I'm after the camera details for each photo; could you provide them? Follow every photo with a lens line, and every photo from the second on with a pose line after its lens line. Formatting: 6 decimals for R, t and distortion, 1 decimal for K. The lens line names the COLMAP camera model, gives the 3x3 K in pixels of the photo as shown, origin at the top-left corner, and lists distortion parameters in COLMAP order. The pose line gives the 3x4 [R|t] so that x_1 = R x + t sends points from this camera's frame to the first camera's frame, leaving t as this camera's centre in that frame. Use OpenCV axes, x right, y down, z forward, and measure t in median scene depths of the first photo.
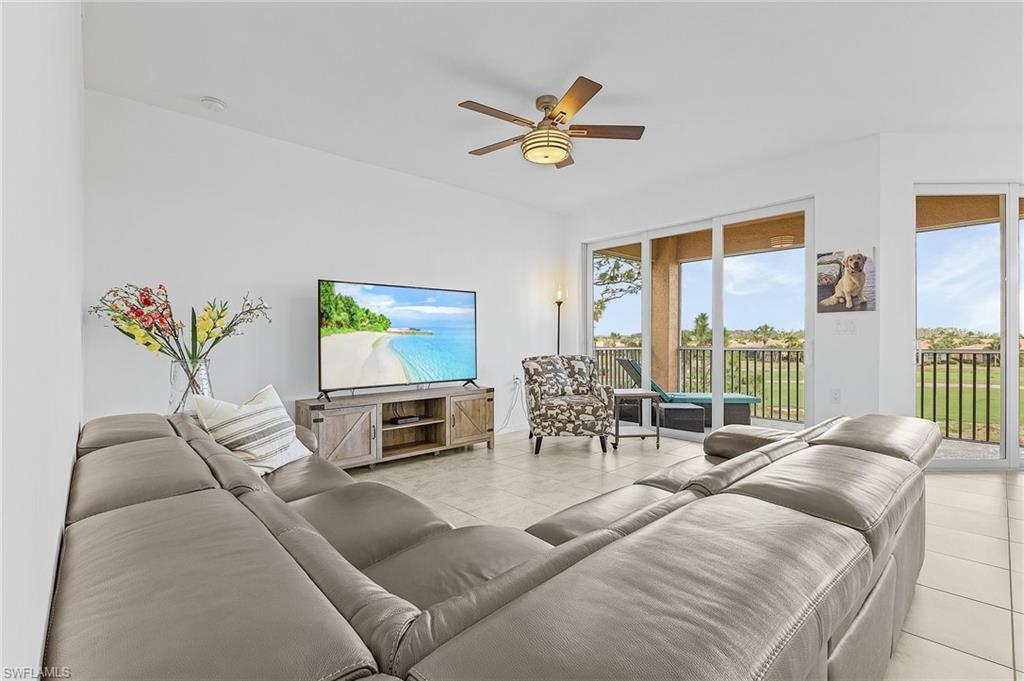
lens RADIAL K [[464.2, 0, 515.9], [0, 464.2, 343.6], [0, 0, 1]] dist [-0.013902, -0.002462]
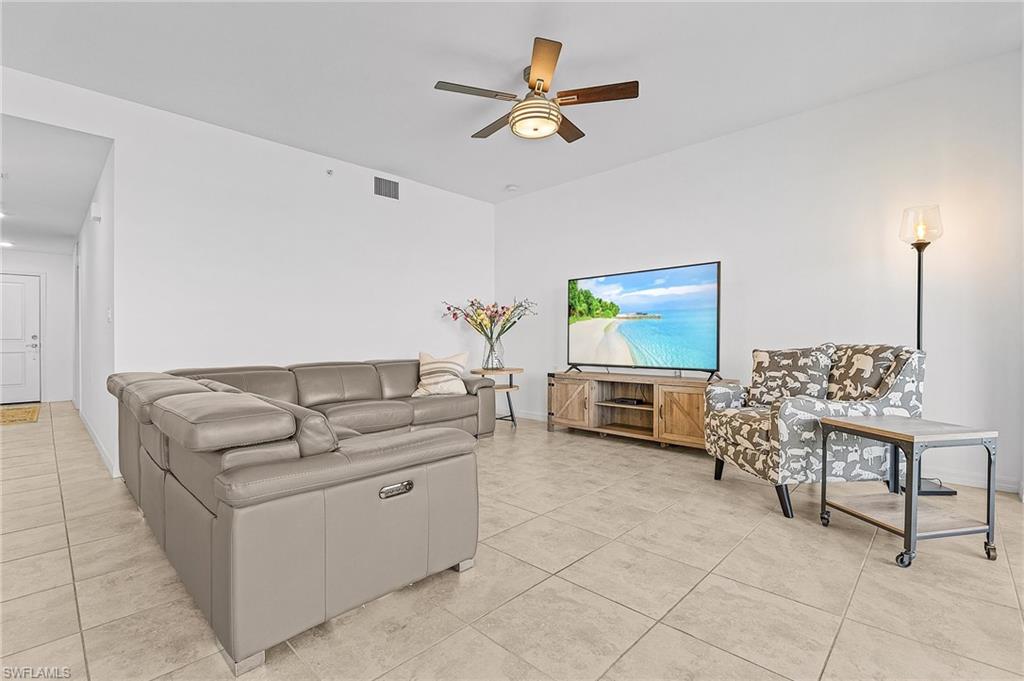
lens RADIAL K [[464.2, 0, 515.6], [0, 464.2, 337.9], [0, 0, 1]] dist [-0.013902, -0.002462]
pose [[0.049745, 0.005364, -0.998748, 0.821712], [0.002575, 0.999982, 0.005499, 0.016305], [0.998759, -0.002845, 0.049730, 0.722601]]
